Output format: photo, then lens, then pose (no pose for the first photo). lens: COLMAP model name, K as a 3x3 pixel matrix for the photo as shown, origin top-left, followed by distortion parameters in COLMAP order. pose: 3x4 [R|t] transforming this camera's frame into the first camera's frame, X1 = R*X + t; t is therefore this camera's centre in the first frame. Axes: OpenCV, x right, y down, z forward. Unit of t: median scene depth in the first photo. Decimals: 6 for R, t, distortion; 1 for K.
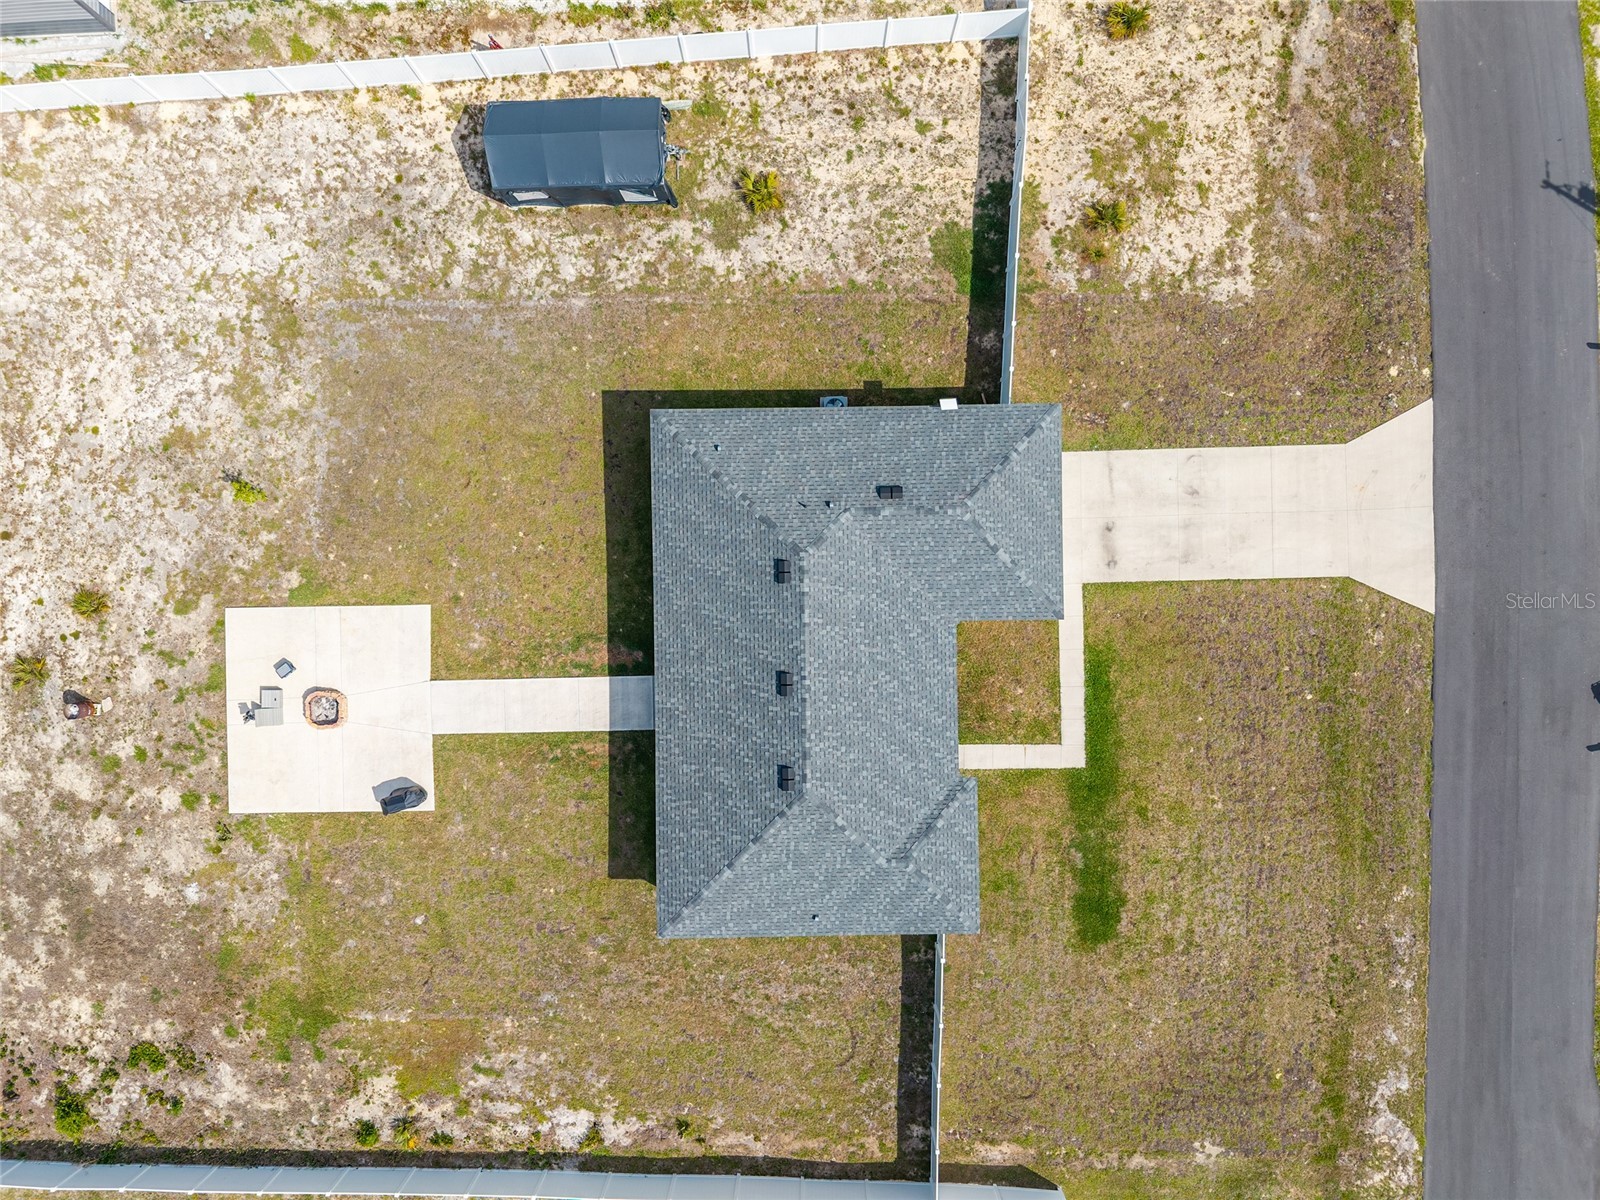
lens RADIAL K [[1068.5, 0, 804.5], [0, 1068.5, 601.9], [0, 0, 1]] dist [0.020308, -0.019673]
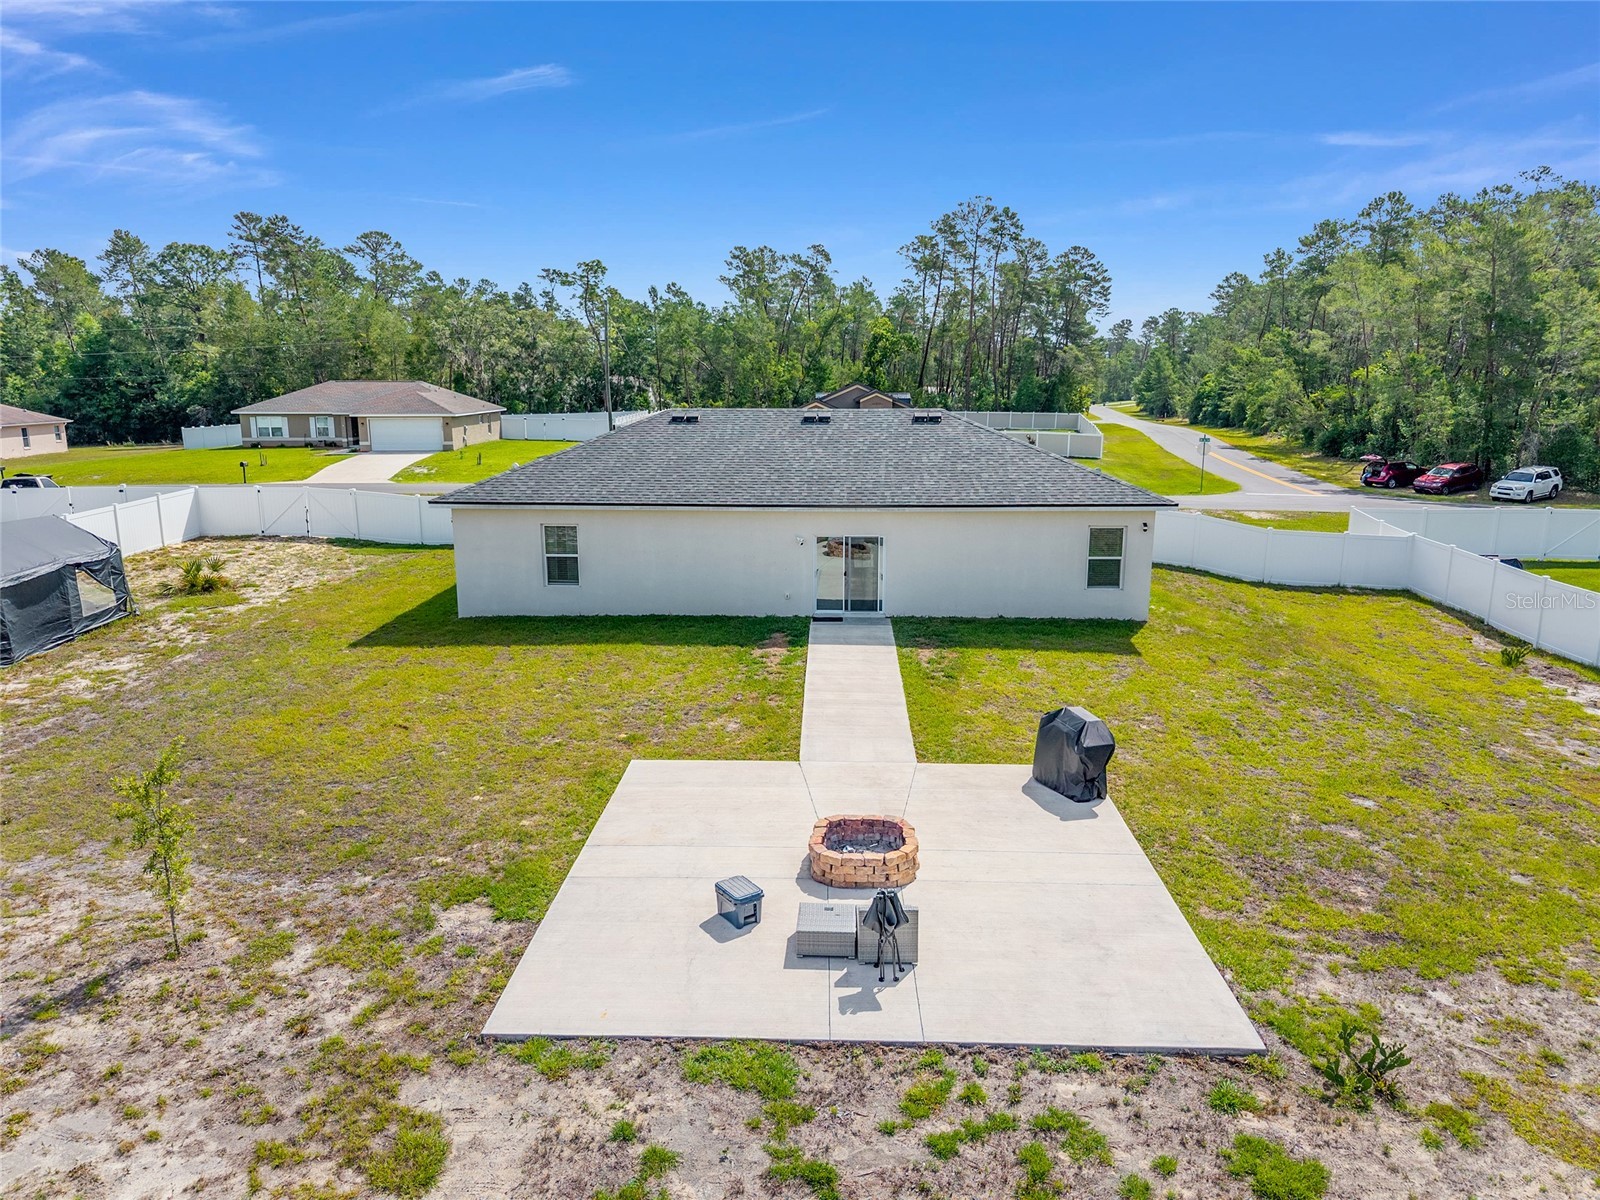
lens RADIAL K [[1068.5, 0, 804.5], [0, 1068.5, 601.9], [0, 0, 1]] dist [0.020308, -0.019673]
pose [[0.050903, -0.205748, 0.977280, -0.770907], [0.998688, 0.005060, -0.050953, 0.098187], [0.005538, 0.978592, 0.205736, 0.839836]]
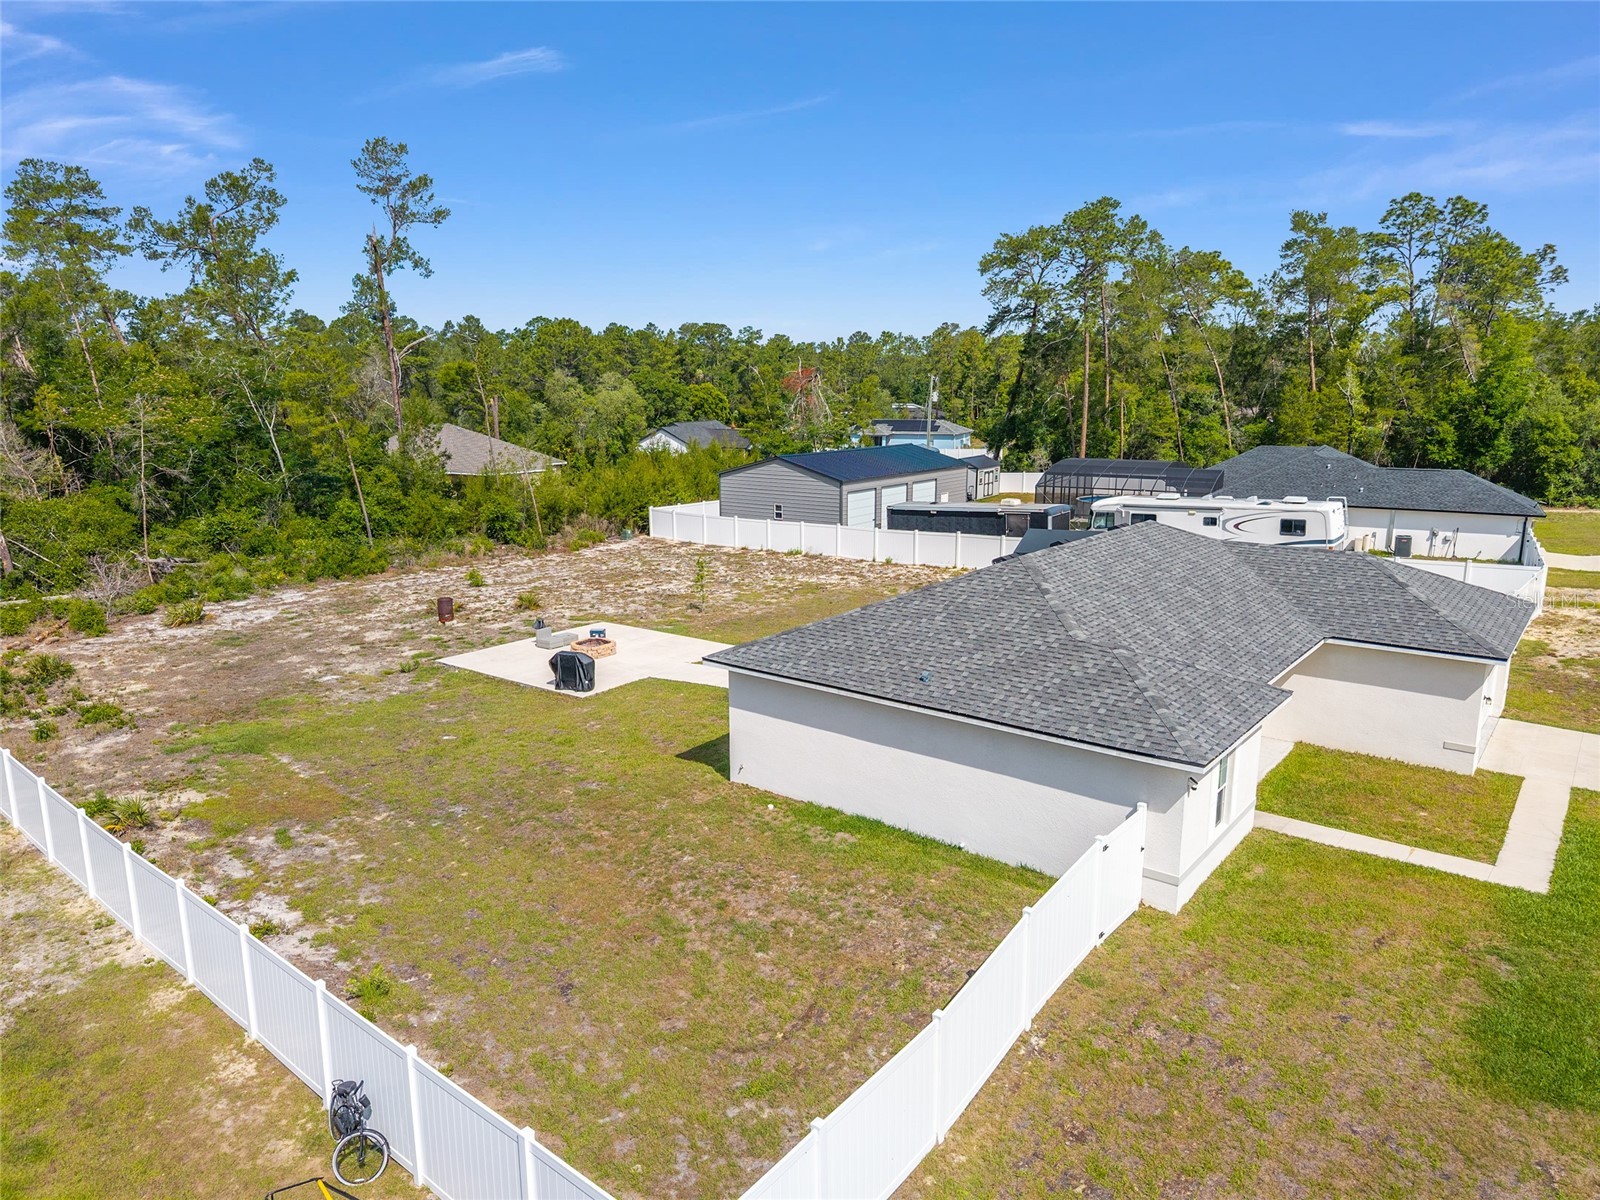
lens RADIAL K [[1085.4, 0, 804.5], [0, 1085.4, 598.4], [0, 0, 1]] dist [0.002599, -0.000419]
pose [[0.779420, 0.116468, -0.615581, 0.284386], [-0.626489, 0.151275, -0.764610, 0.705321], [0.004069, 0.981606, 0.190872, 0.768234]]
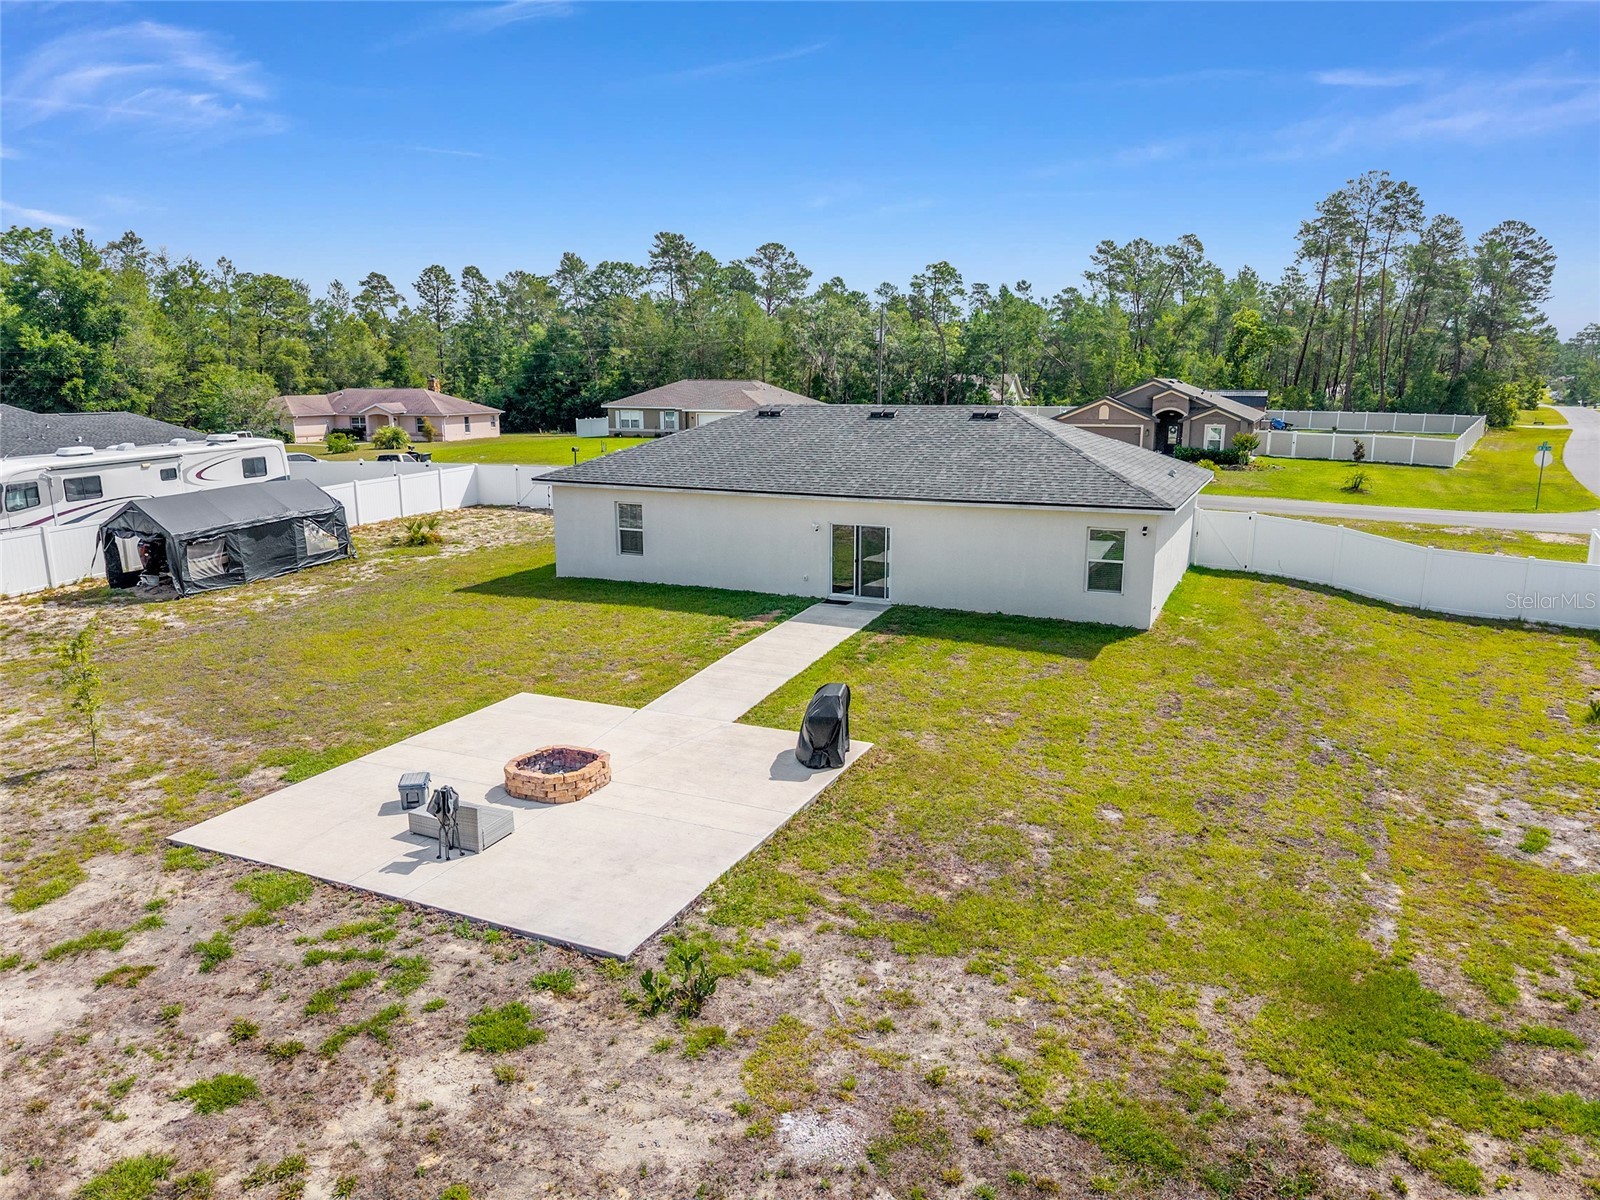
lens RADIAL K [[1068.5, 0, 804.5], [0, 1068.5, 601.9], [0, 0, 1]] dist [0.020308, -0.019673]
pose [[0.430746, -0.187703, 0.882738, -0.758074], [0.902452, 0.082965, -0.422725, 0.358893], [0.006110, 0.978716, 0.205130, 0.841636]]
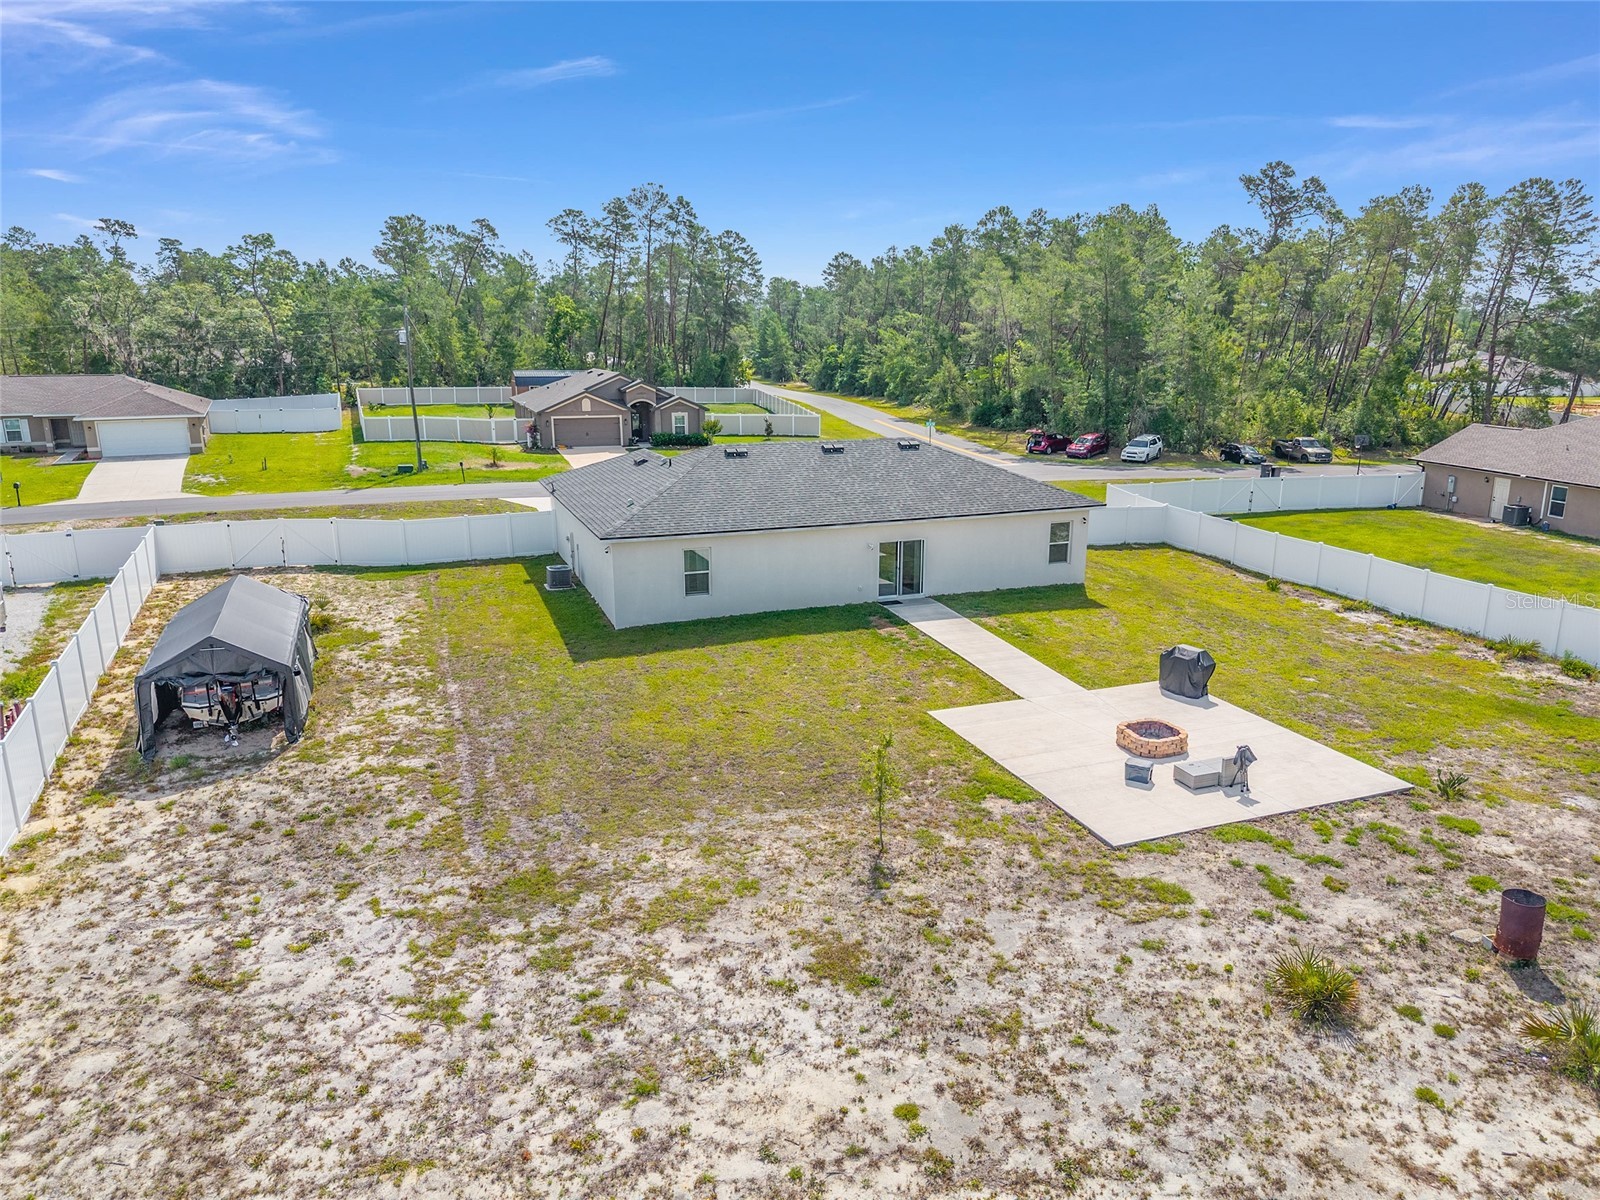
lens RADIAL K [[1068.5, 0, 804.5], [0, 1068.5, 601.9], [0, 0, 1]] dist [0.020308, -0.019673]
pose [[-0.341697, -0.234279, 0.910141, -0.920861], [0.939806, -0.088037, 0.330173, -0.287911], [0.002774, 0.968175, 0.250259, 0.760241]]
